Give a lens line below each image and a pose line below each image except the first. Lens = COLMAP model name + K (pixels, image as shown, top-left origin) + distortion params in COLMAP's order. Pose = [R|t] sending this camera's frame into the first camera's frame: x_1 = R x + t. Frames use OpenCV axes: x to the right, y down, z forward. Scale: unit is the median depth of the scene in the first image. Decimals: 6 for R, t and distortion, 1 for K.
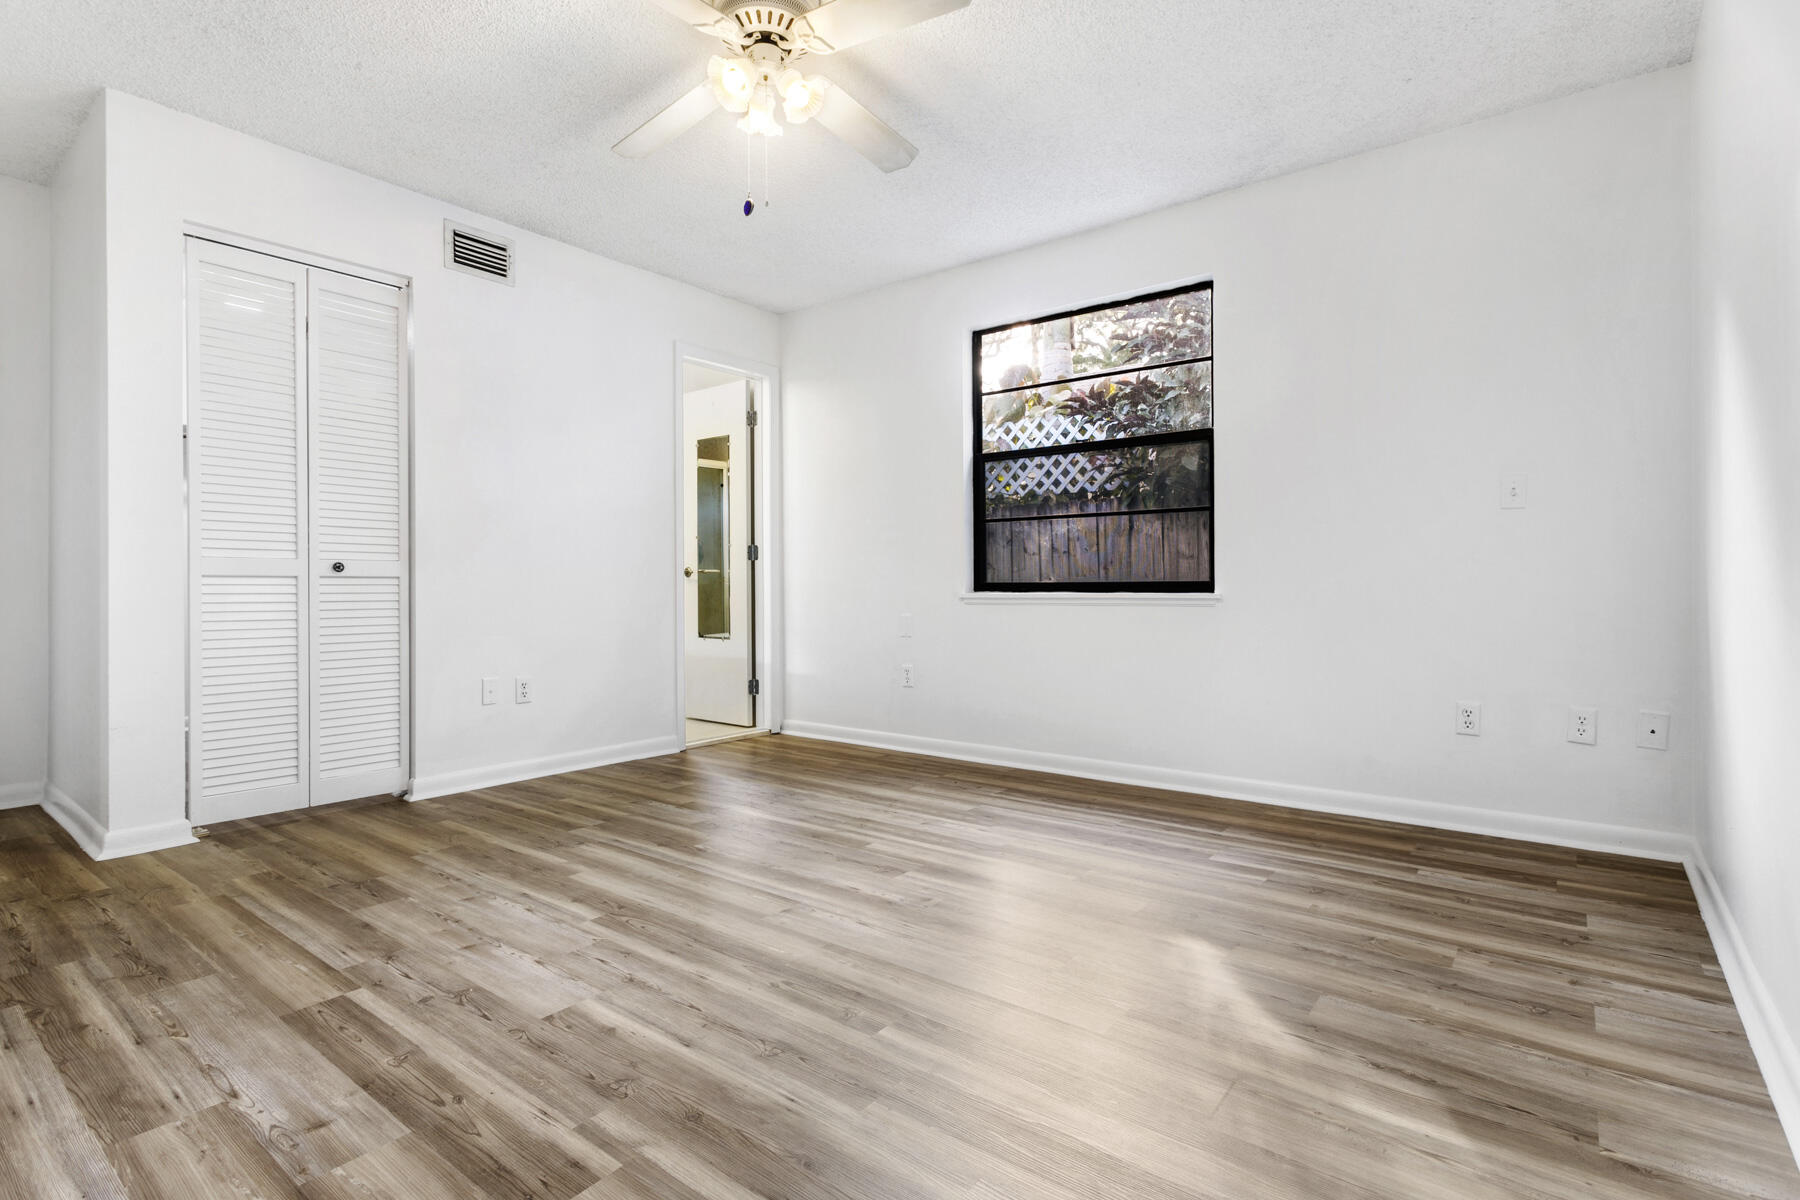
lens RADIAL K [[877.3, 0, 885.9], [0, 877.3, 586.3], [0, 0, 1]] dist [-0.002067, -0.002488]
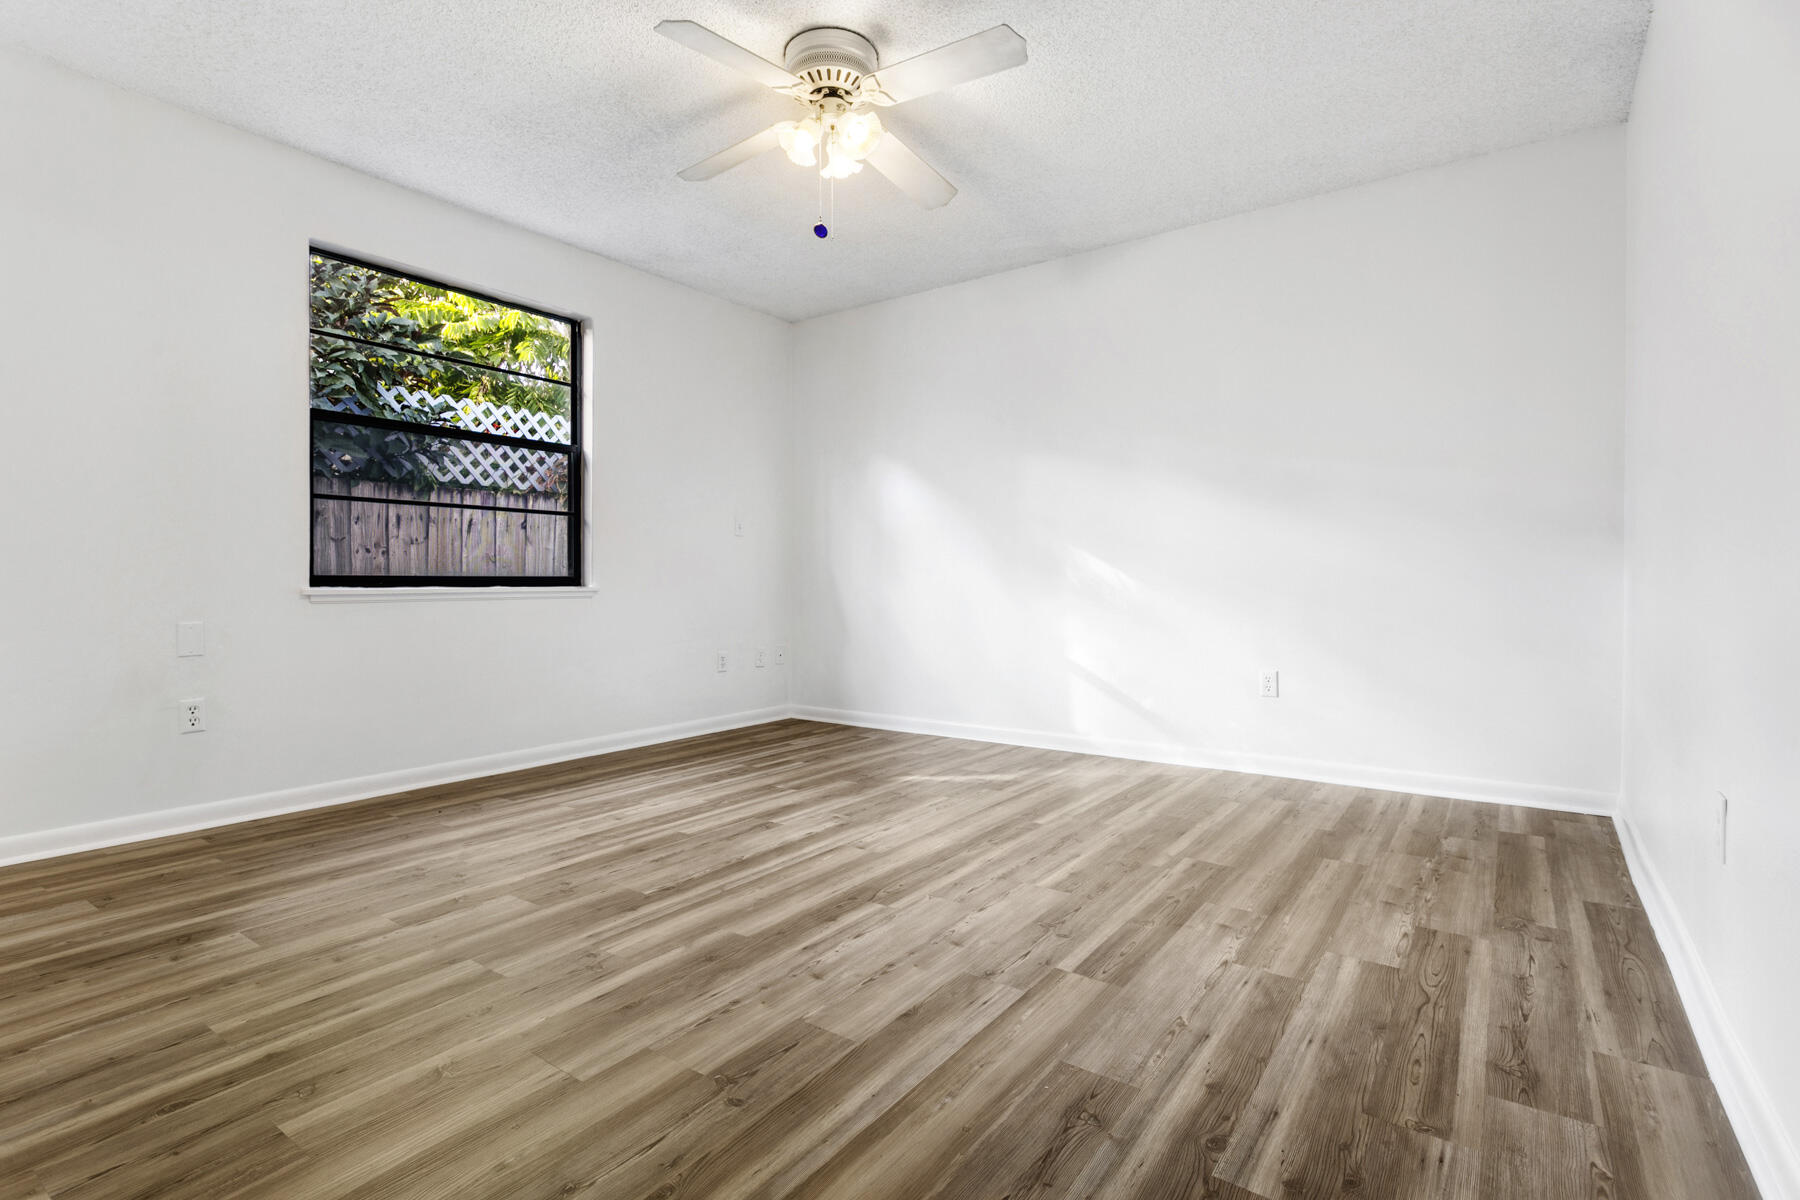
lens RADIAL K [[877.3, 0, 885.9], [0, 877.3, 586.3], [0, 0, 1]] dist [-0.002067, -0.002488]
pose [[-0.047165, -0.004039, 0.998879, -1.392346], [-0.000866, 0.999992, 0.004003, 0.001903], [-0.998887, -0.000676, -0.047168, 1.070904]]
